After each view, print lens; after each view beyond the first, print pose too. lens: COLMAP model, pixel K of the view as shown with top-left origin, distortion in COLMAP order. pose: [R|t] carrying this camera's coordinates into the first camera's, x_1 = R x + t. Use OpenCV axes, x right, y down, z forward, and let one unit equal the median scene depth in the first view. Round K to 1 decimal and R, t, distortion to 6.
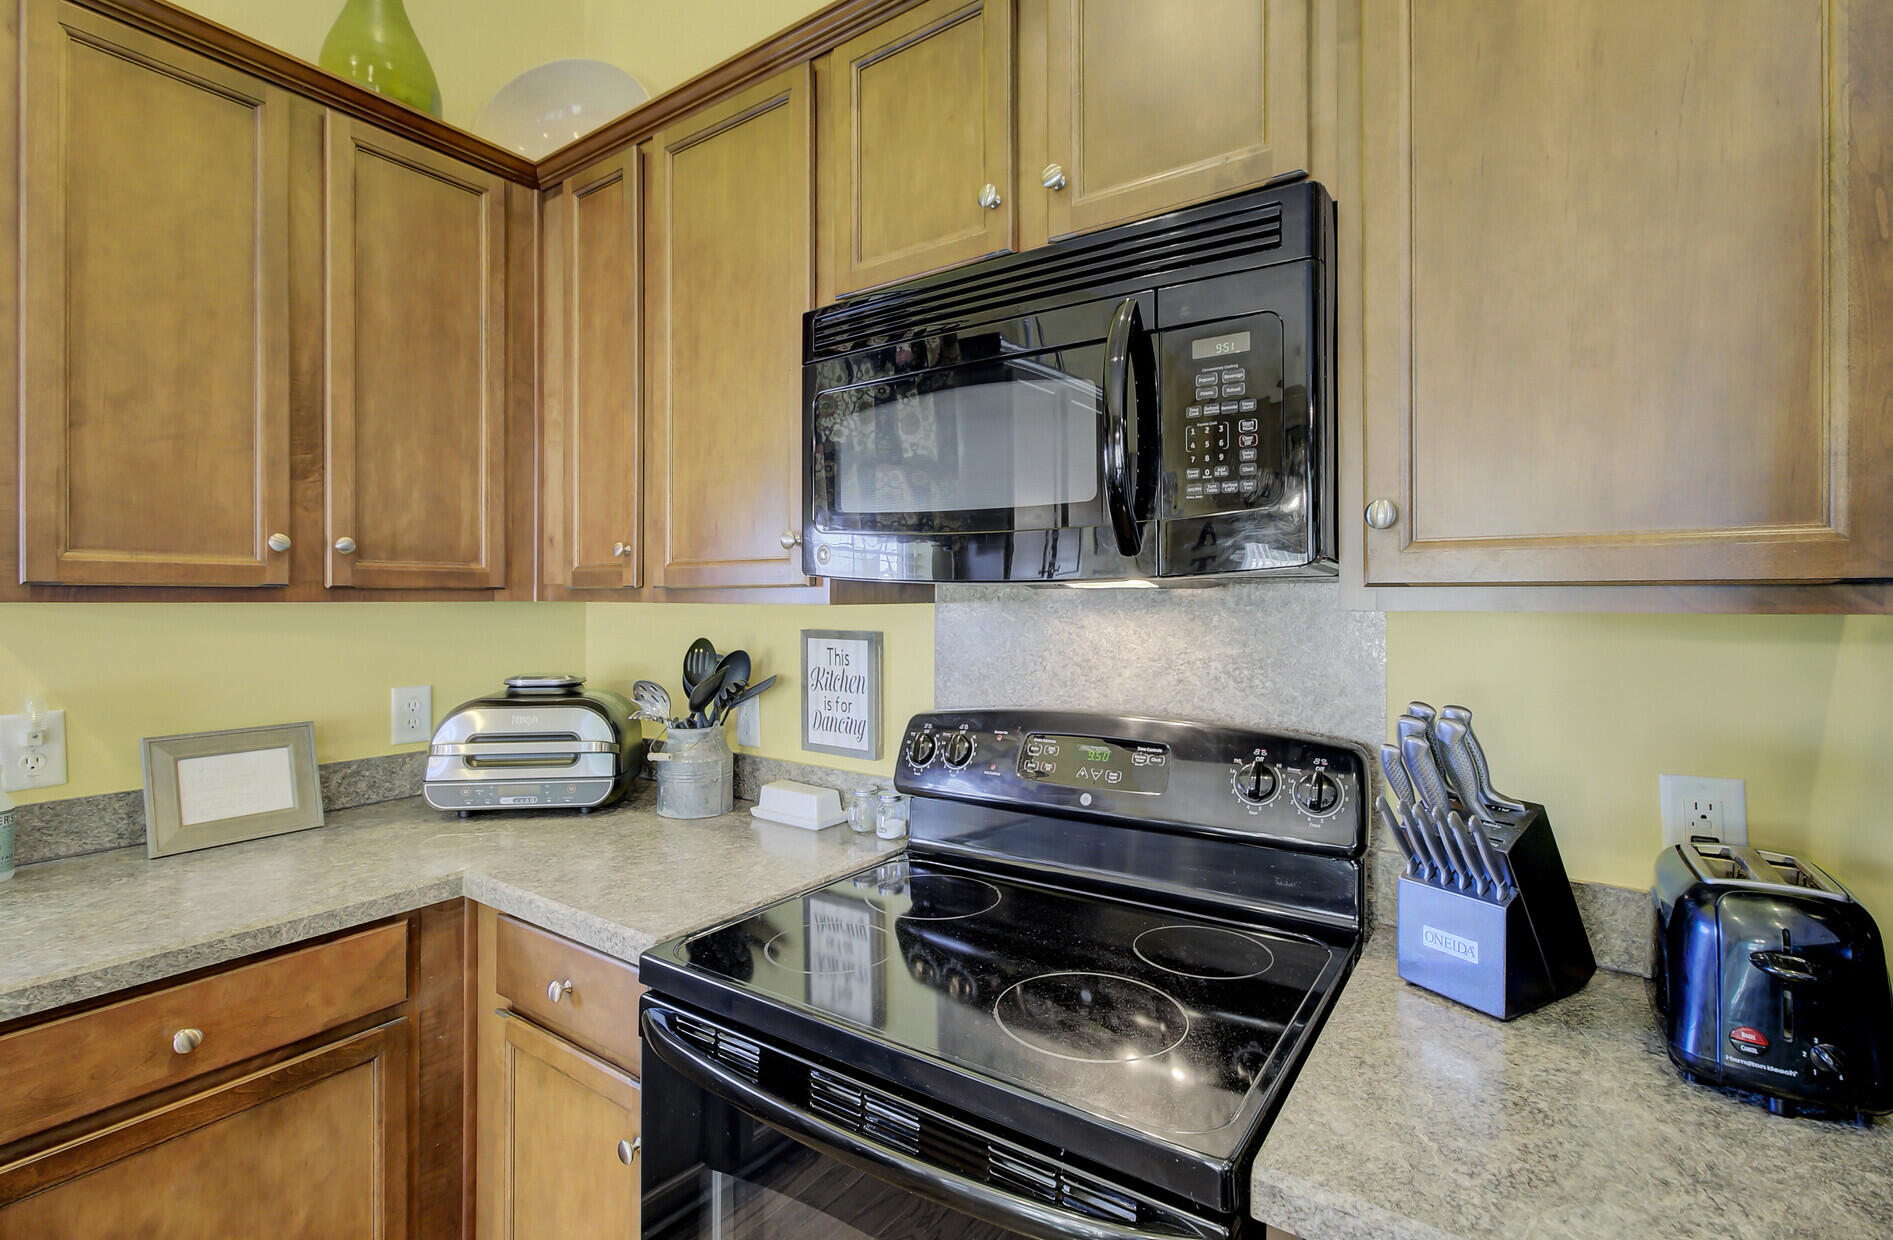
lens RADIAL K [[867.0, 0, 929.4], [0, 867.0, 597.6], [0, 0, 1]] dist [-0.005453, 0.000679]
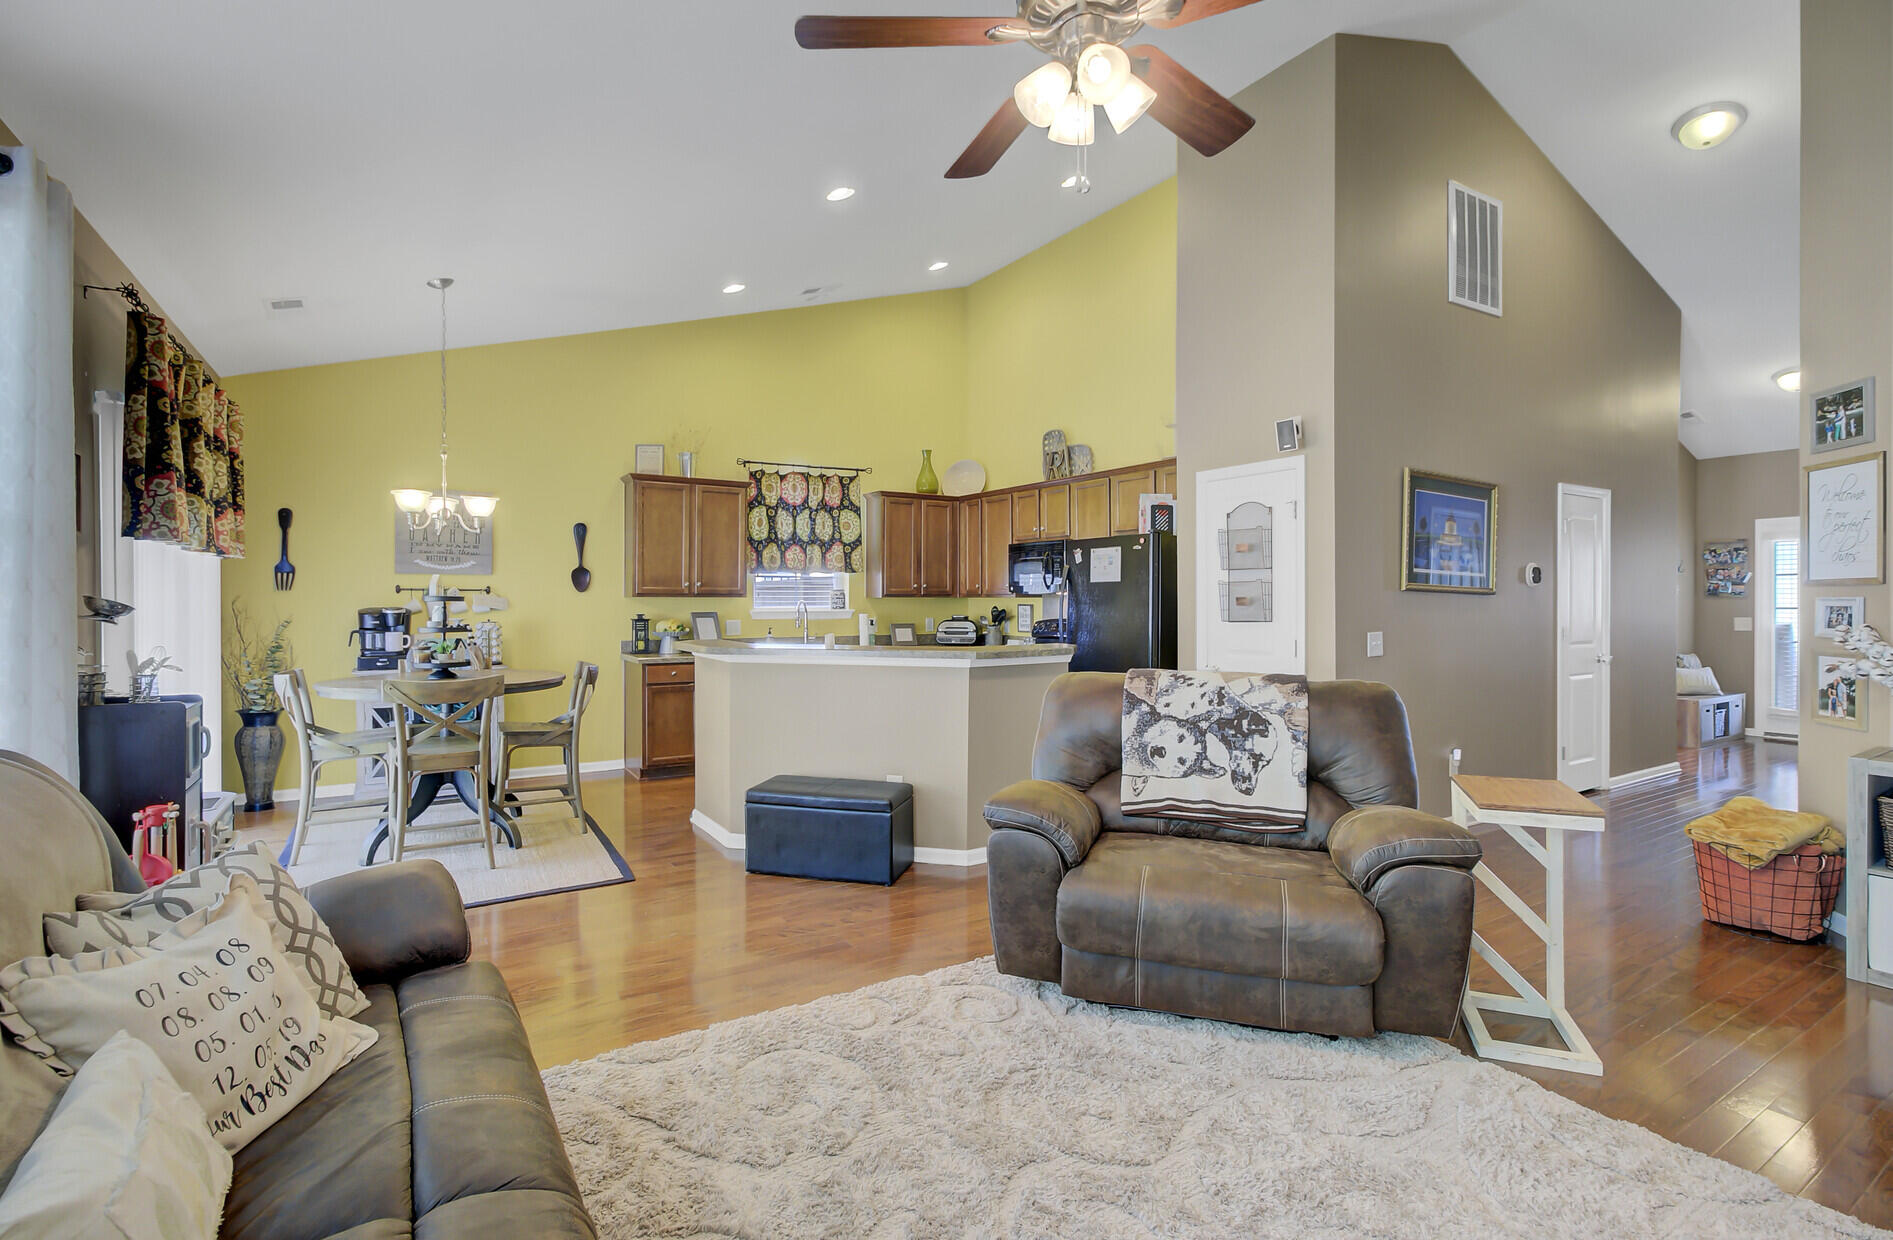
lens RADIAL K [[867.0, 0, 925.7], [0, 867.0, 603.4], [0, 0, 1]] dist [-0.005453, 0.000679]
pose [[0.921465, -0.000271, -0.388462, 1.276160], [0.002340, 0.999985, 0.004852, 0.013306], [0.388455, -0.005380, 0.921452, -3.625165]]
